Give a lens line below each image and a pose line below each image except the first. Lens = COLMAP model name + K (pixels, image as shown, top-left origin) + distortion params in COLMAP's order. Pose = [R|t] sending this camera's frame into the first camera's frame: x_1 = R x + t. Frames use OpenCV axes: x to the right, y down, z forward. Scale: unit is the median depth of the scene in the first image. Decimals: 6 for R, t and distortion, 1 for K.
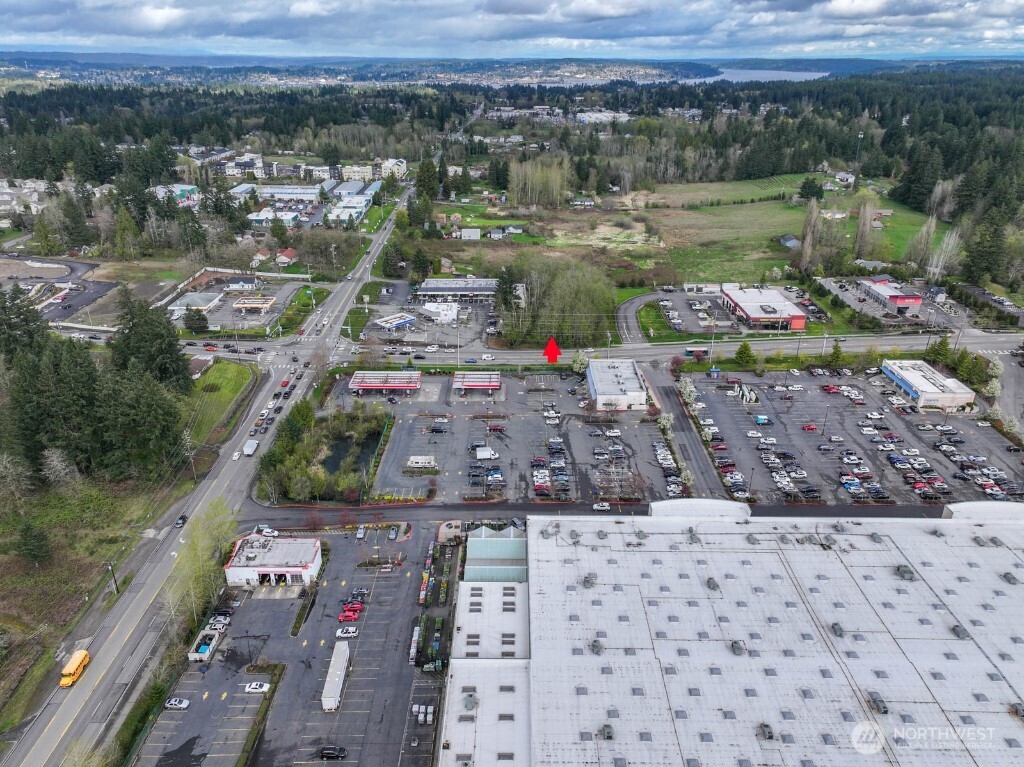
lens RADIAL K [[726.1, 0, 512.0], [0, 726.1, 383.5], [0, 0, 1]] dist [0.005637, 0.036257]
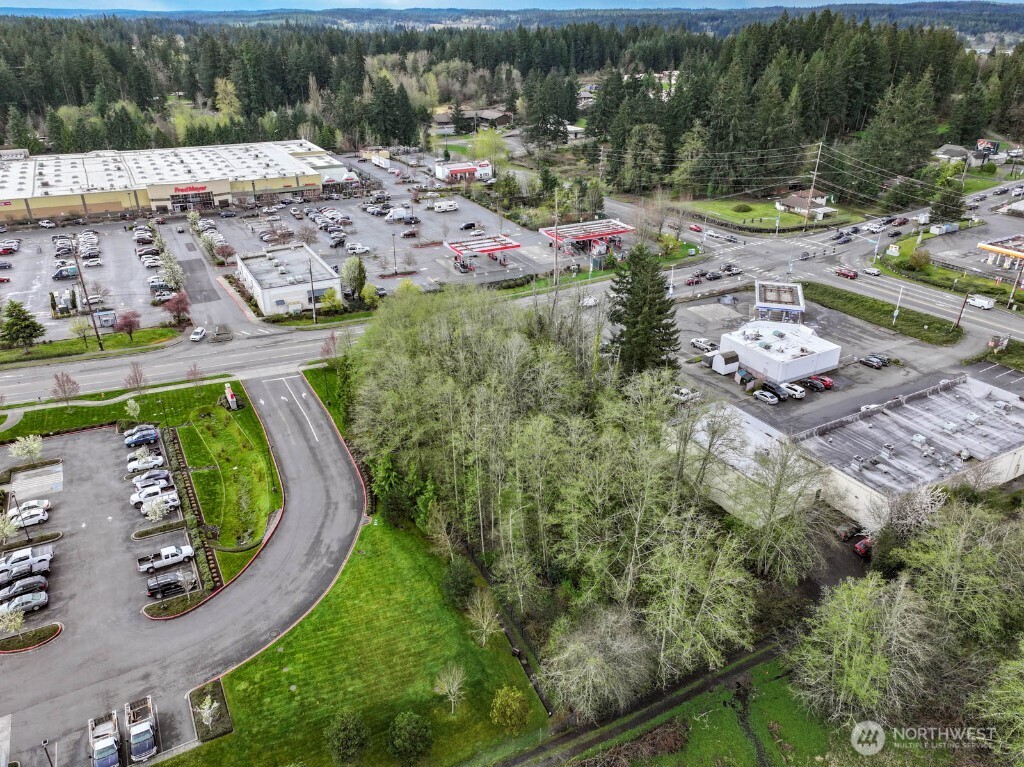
lens RADIAL K [[755.3, 0, 512.0], [0, 755.3, 383.5], [0, 0, 1]] dist [0.006016, 0.033819]
pose [[-0.877444, 0.206981, -0.432724, 0.139693], [-0.201309, 0.659928, 0.723857, -0.233645], [0.435392, 0.722256, -0.537383, 0.765285]]
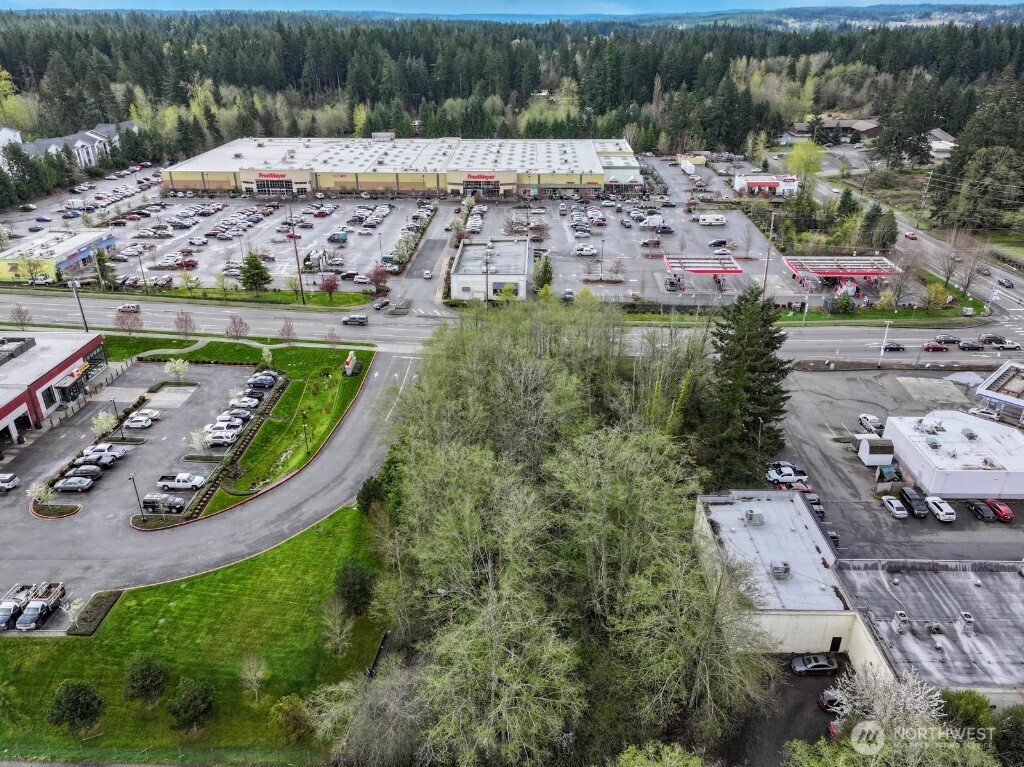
lens RADIAL K [[755.3, 0, 512.0], [0, 755.3, 383.5], [0, 0, 1]] dist [0.006016, 0.033819]
pose [[-0.999604, -0.012349, 0.025288, 0.053349], [0.011587, 0.638299, 0.769702, -0.237564], [-0.025646, 0.769690, -0.637903, 0.772975]]
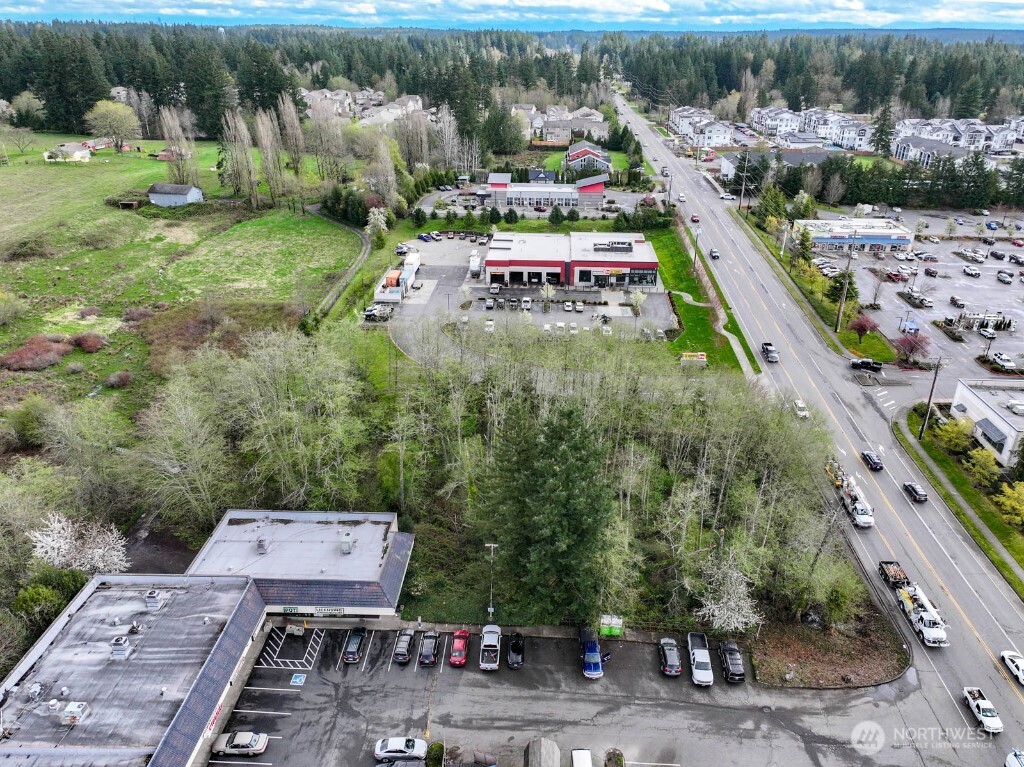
lens RADIAL K [[728.2, 0, 536.9], [0, 728.2, 381.0], [0, 0, 1]] dist [0.006560, 0.031640]
pose [[0.035472, -0.434697, 0.899878, -0.121944], [0.401194, 0.830896, 0.385559, -0.158231], [-0.915306, 0.347349, 0.203871, 0.604129]]
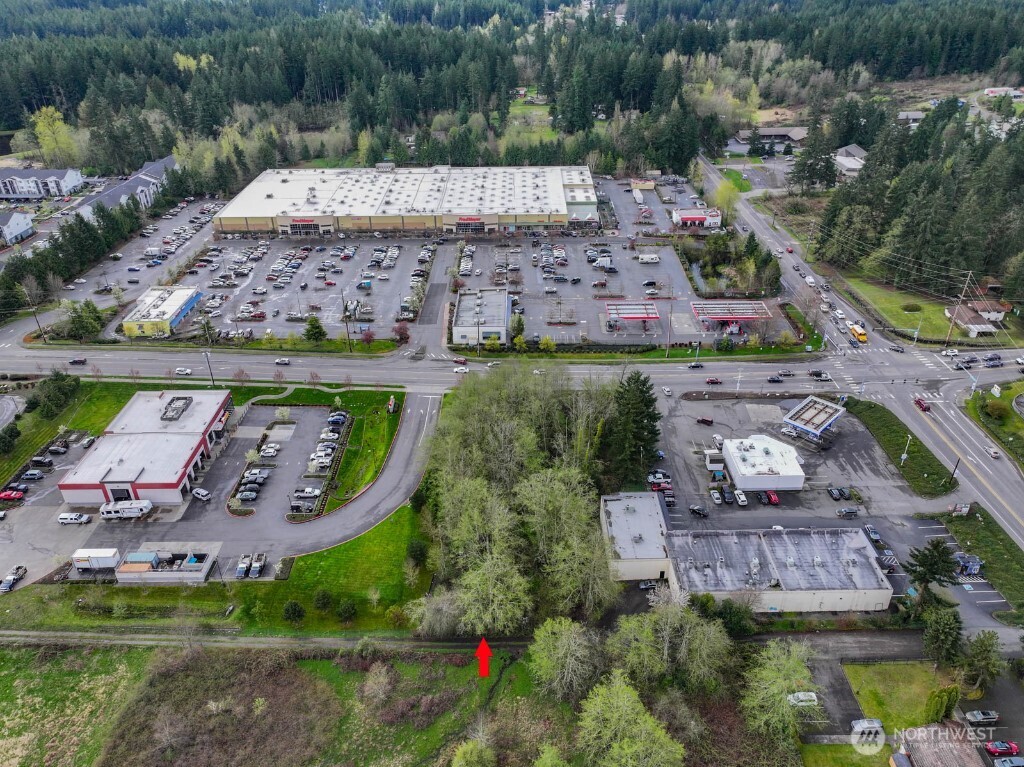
lens RADIAL K [[755.3, 0, 512.0], [0, 755.3, 383.5], [0, 0, 1]] dist [0.006016, 0.033819]
pose [[-0.999925, 0.008079, 0.009240, 0.048222], [0.012212, 0.579175, 0.815112, -0.373254], [0.001234, 0.815163, -0.579230, 0.825513]]
